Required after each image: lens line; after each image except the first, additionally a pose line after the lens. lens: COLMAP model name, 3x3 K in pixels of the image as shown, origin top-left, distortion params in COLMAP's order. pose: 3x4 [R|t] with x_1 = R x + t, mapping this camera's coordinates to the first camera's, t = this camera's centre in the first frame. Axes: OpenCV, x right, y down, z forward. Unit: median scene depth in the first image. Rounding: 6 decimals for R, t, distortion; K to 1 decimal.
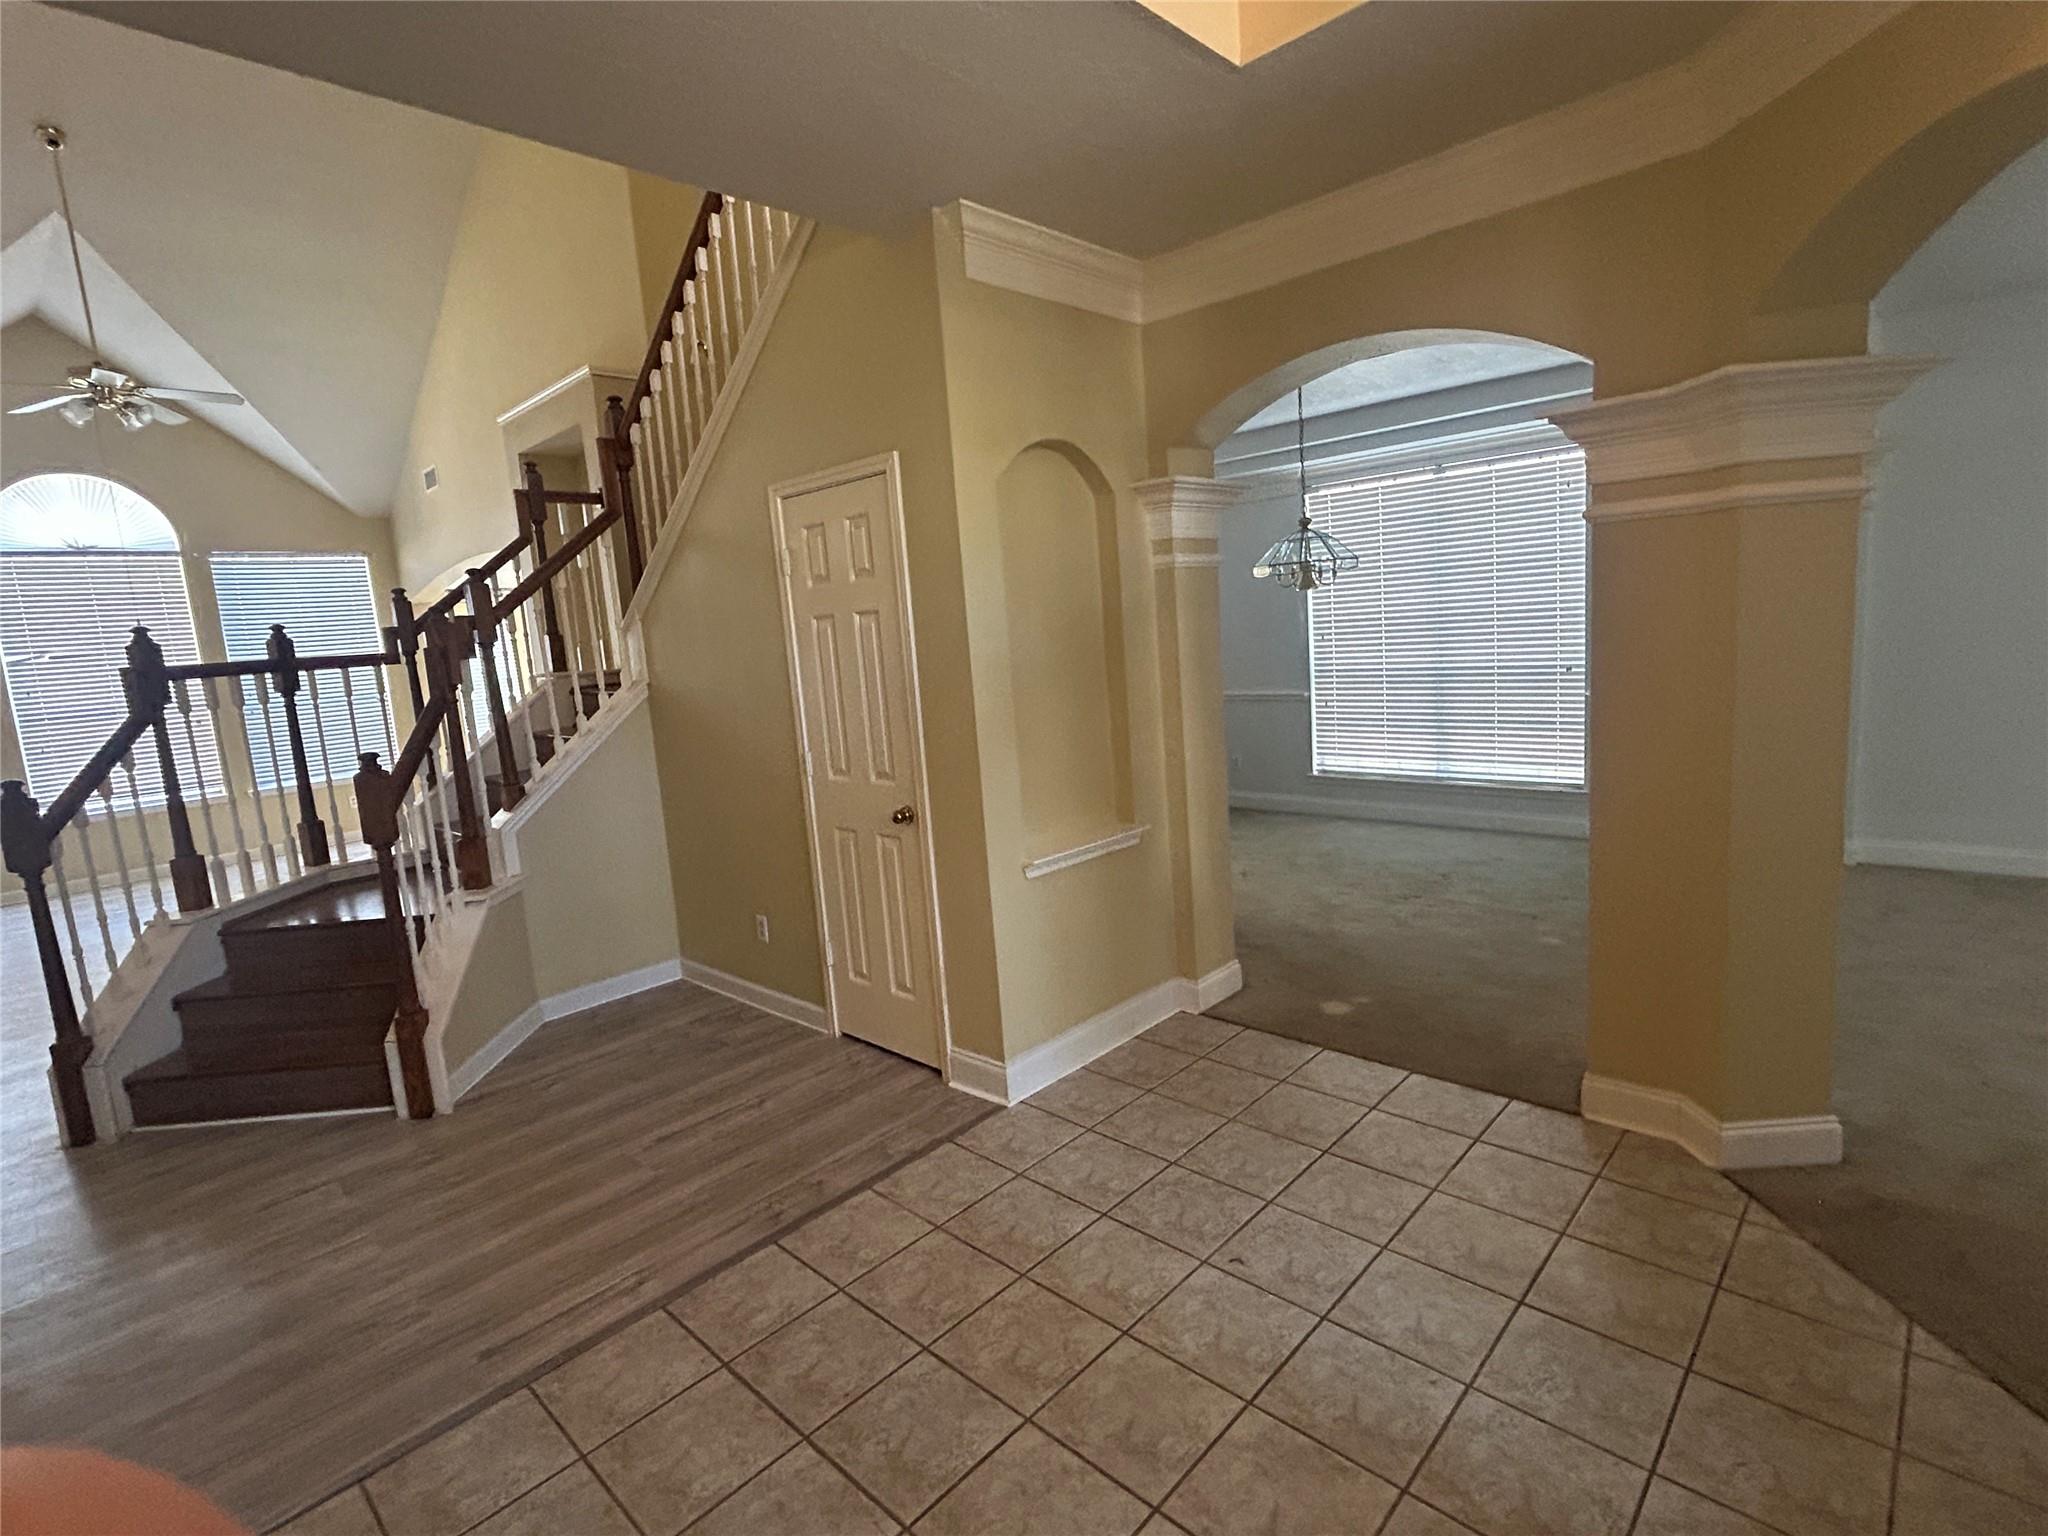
lens RADIAL K [[986.5, 0, 1025.0], [0, 986.5, 765.2], [0, 0, 1]] dist [-0.003101, 0.003948]
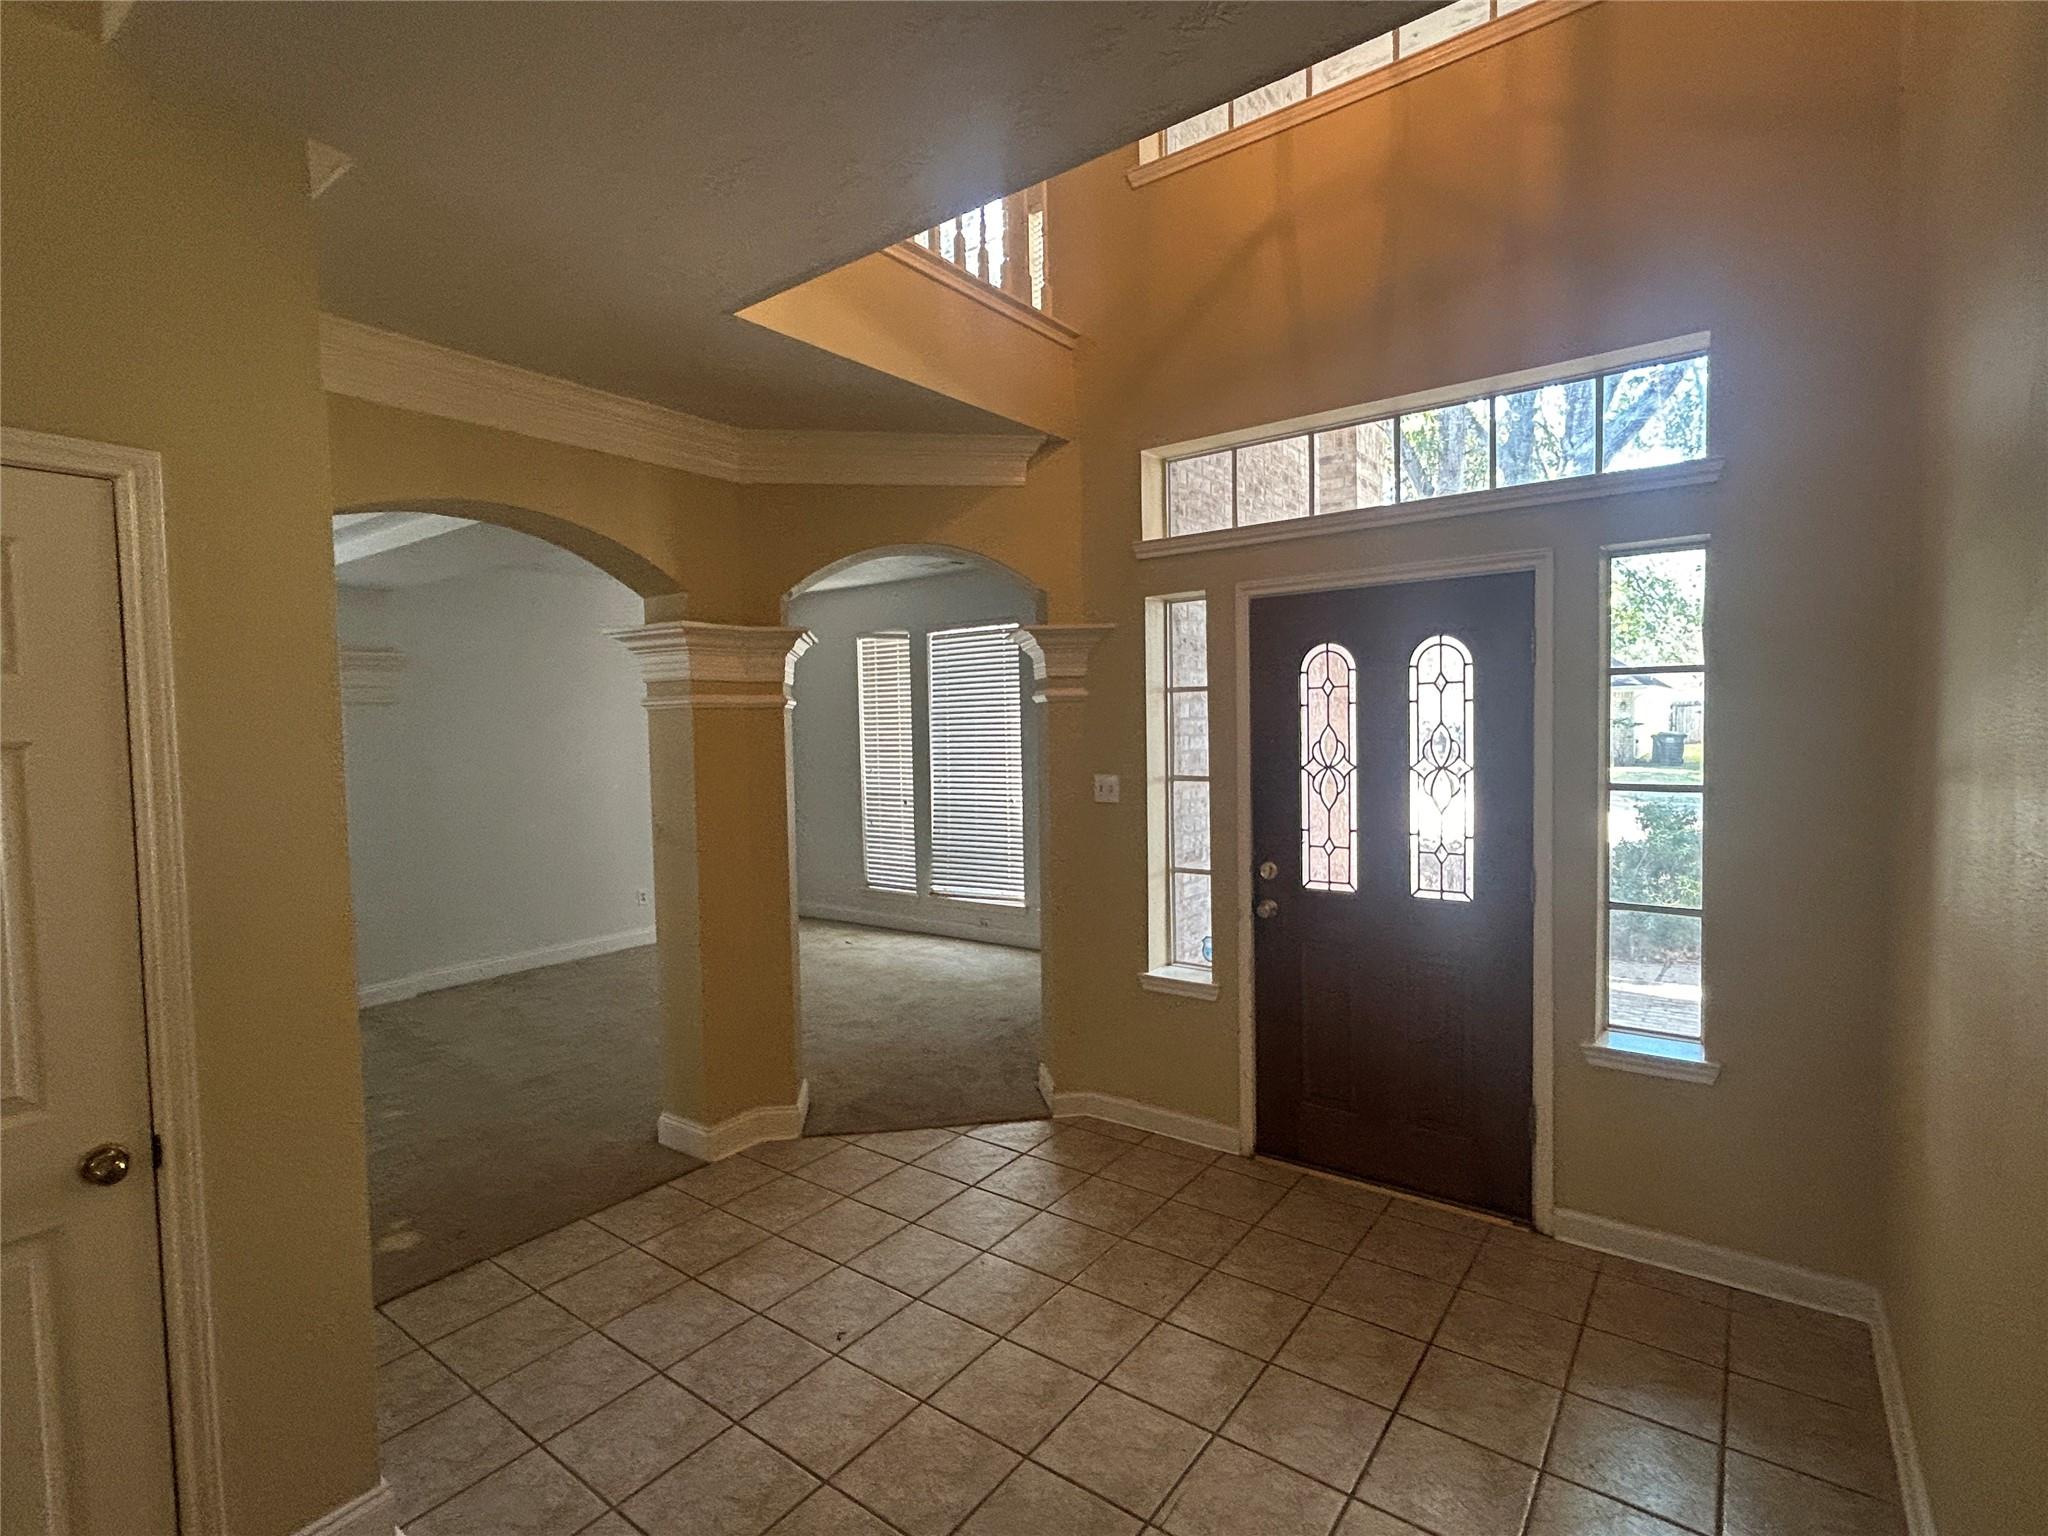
lens RADIAL K [[986.5, 0, 1023.7], [0, 986.5, 770.8], [0, 0, 1]] dist [-0.003101, 0.003948]
pose [[-0.112459, 0.020184, 0.993451, -0.846194], [0.167916, 0.985801, -0.001020, -0.083644], [-0.979366, 0.166702, -0.114251, 0.744223]]
